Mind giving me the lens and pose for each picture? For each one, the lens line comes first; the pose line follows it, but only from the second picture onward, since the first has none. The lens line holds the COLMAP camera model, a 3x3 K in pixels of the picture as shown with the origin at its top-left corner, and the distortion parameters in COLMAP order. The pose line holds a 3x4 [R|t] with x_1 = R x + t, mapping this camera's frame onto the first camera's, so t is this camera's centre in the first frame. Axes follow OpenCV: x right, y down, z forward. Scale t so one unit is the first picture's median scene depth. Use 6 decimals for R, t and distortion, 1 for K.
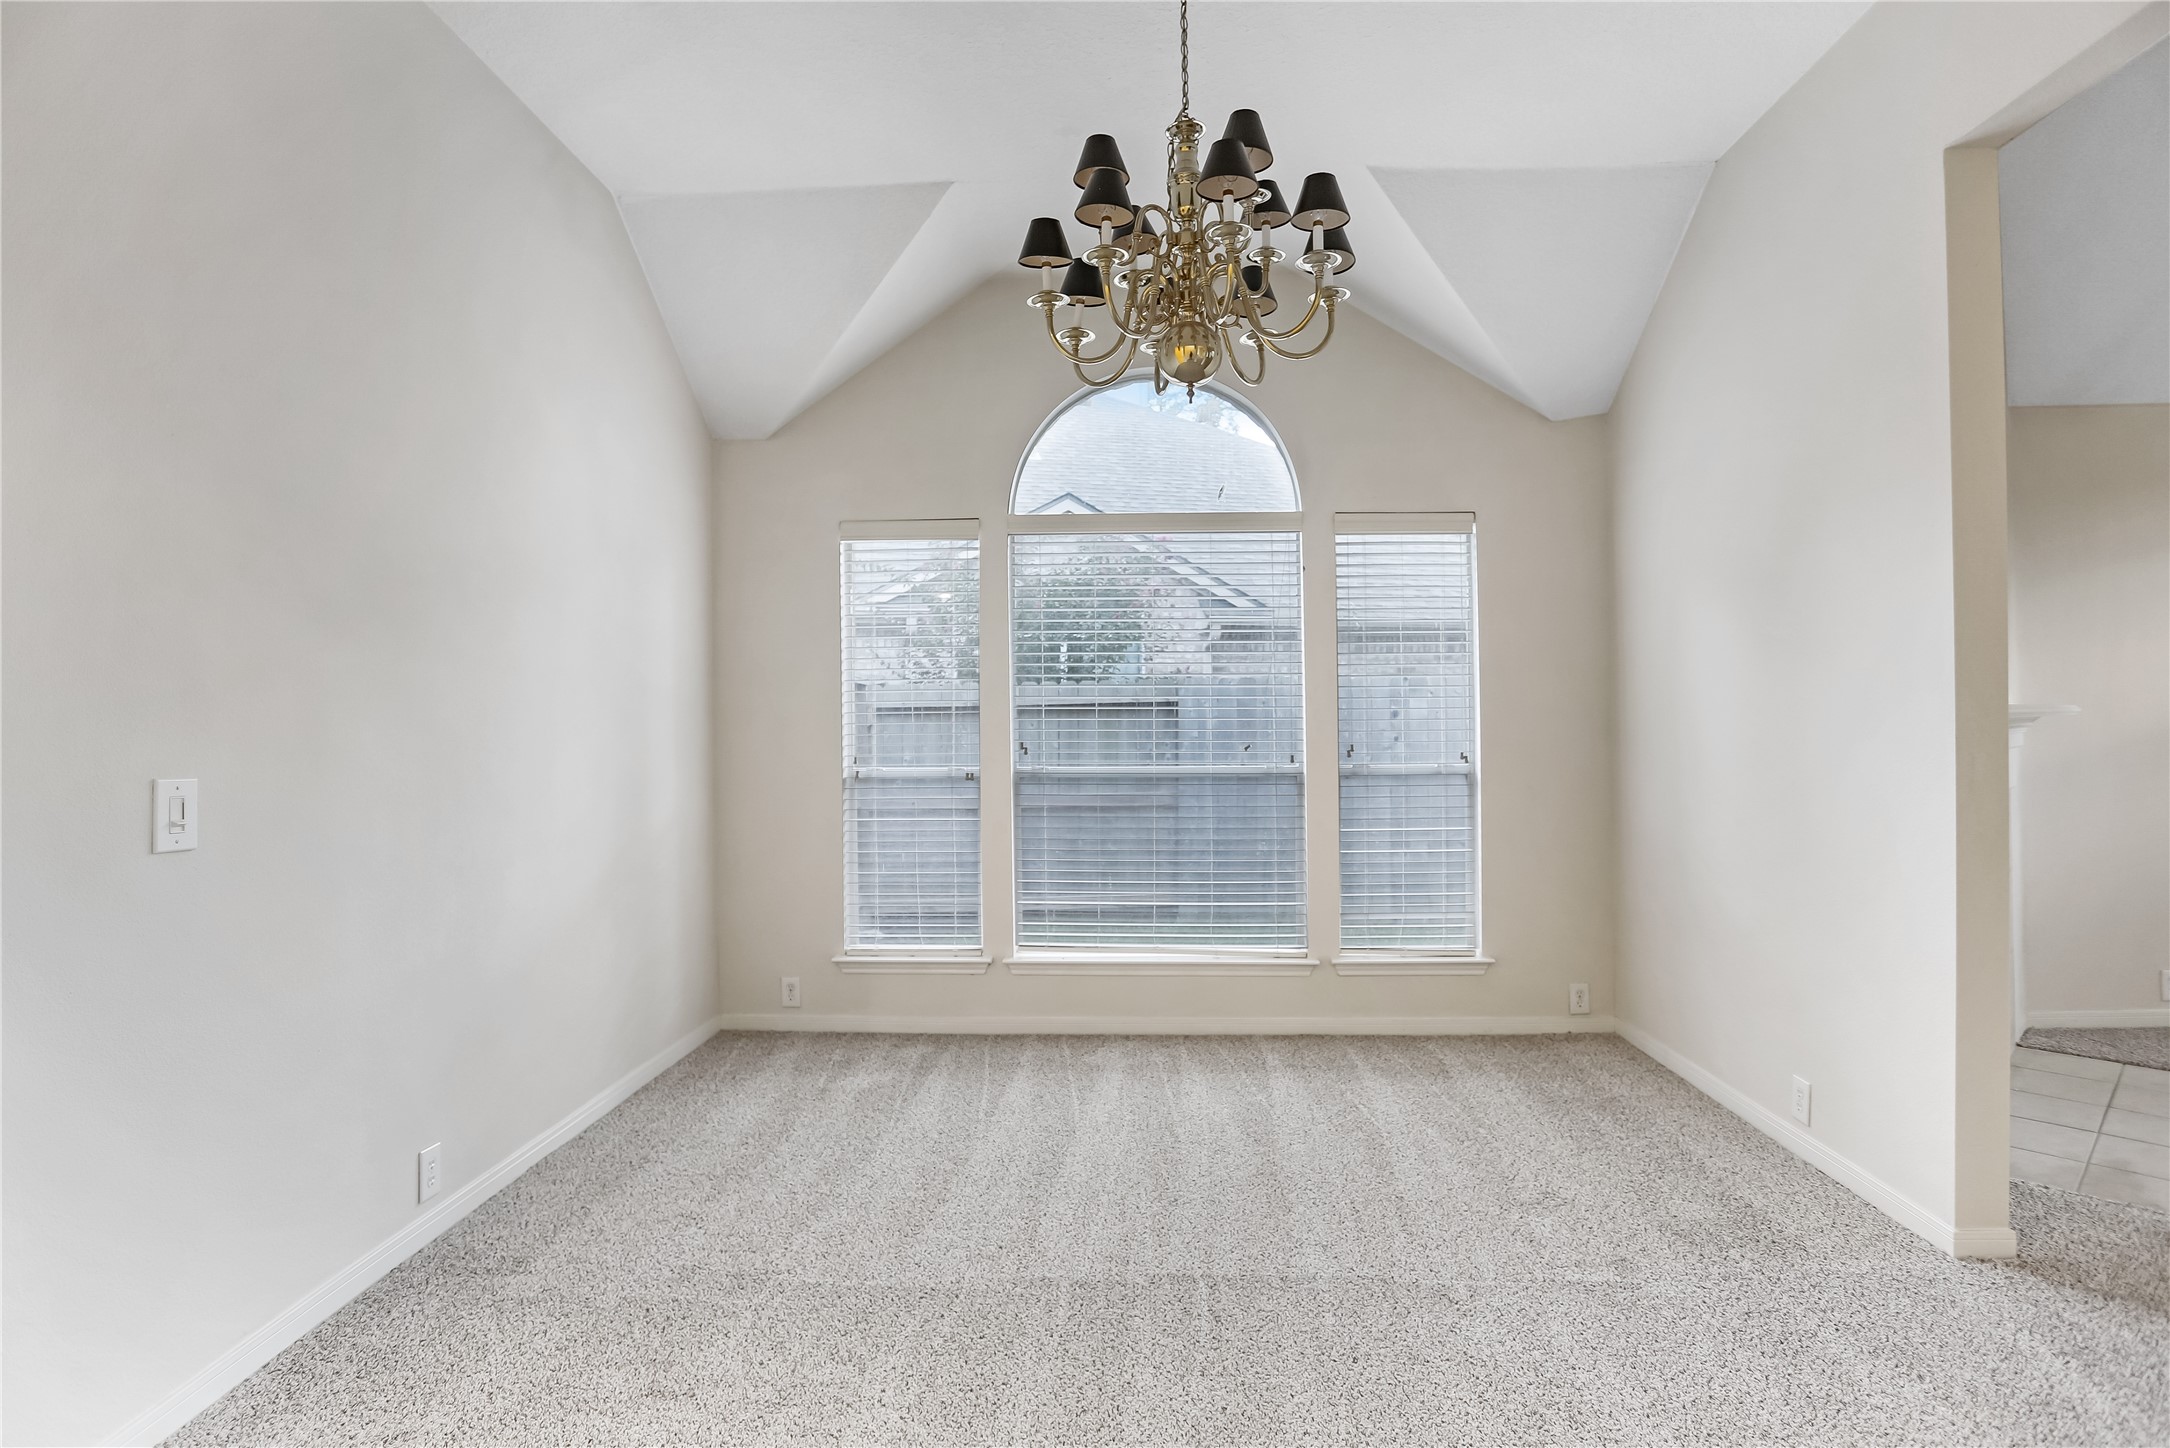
lens RADIAL K [[1142.6, 0, 1085.0], [0, 1142.6, 724.0], [0, 0, 1]] dist [-0.069554, 0.026521]
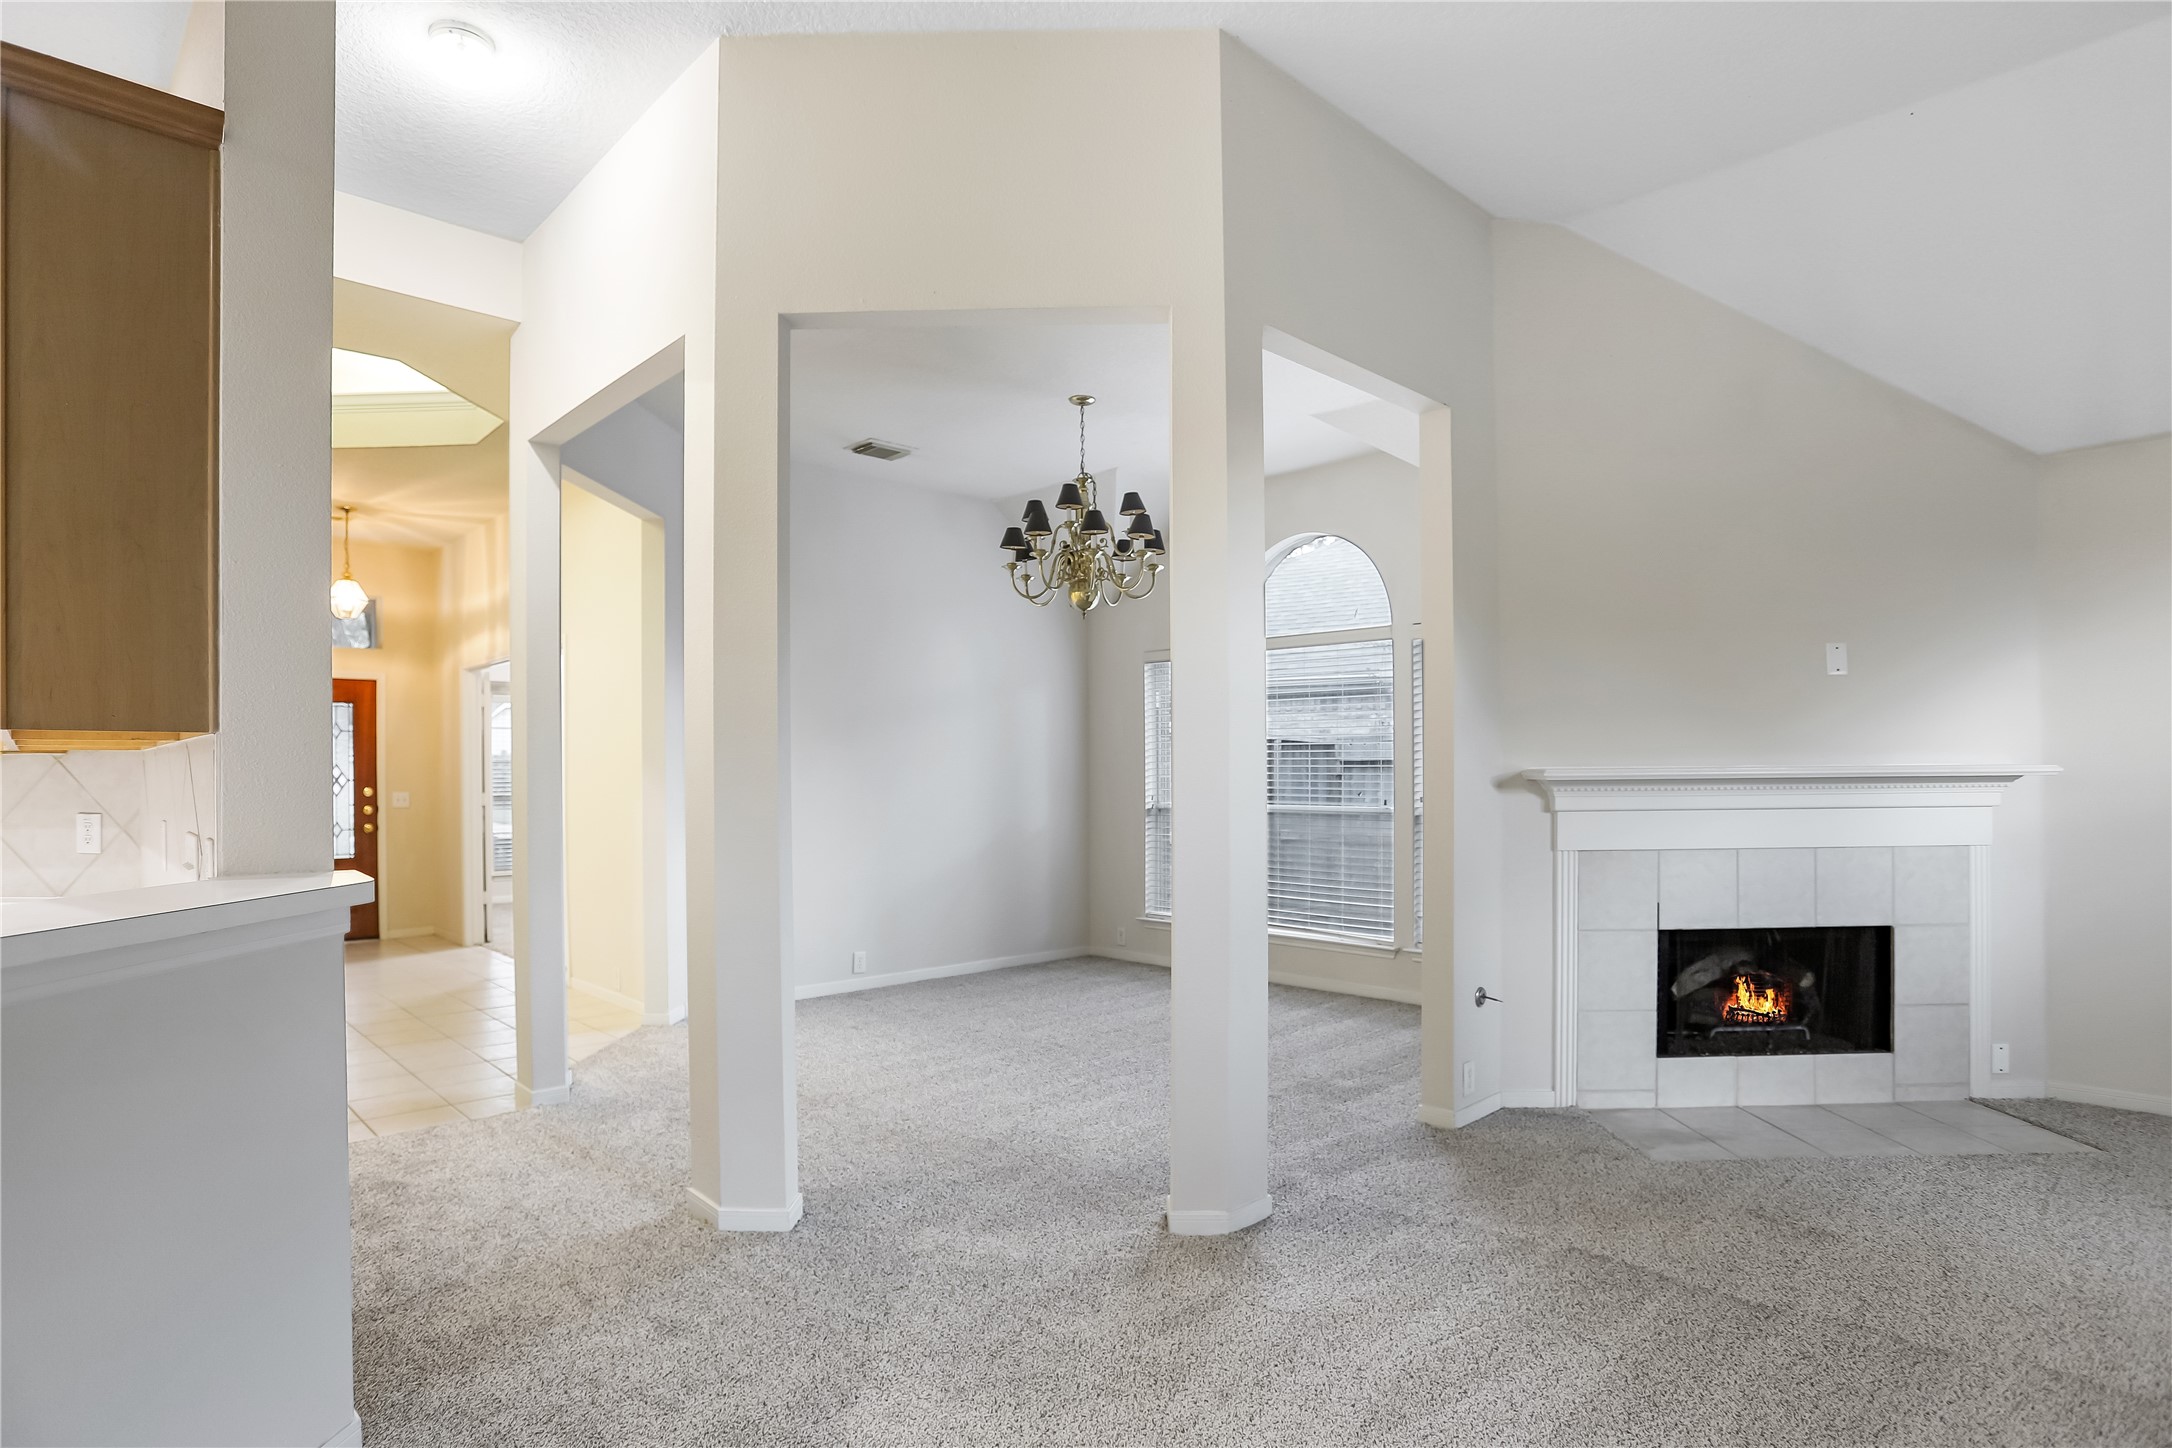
lens RADIAL K [[1158.1, 0, 1096.7], [0, 1158.1, 768.1], [0, 0, 1]] dist [-0.031713, 0.000446]
pose [[0.752369, 0.003123, -0.658734, 0.851448], [-0.001504, 0.999994, 0.003023, -0.015503], [0.658740, -0.001284, 0.752369, -0.306136]]
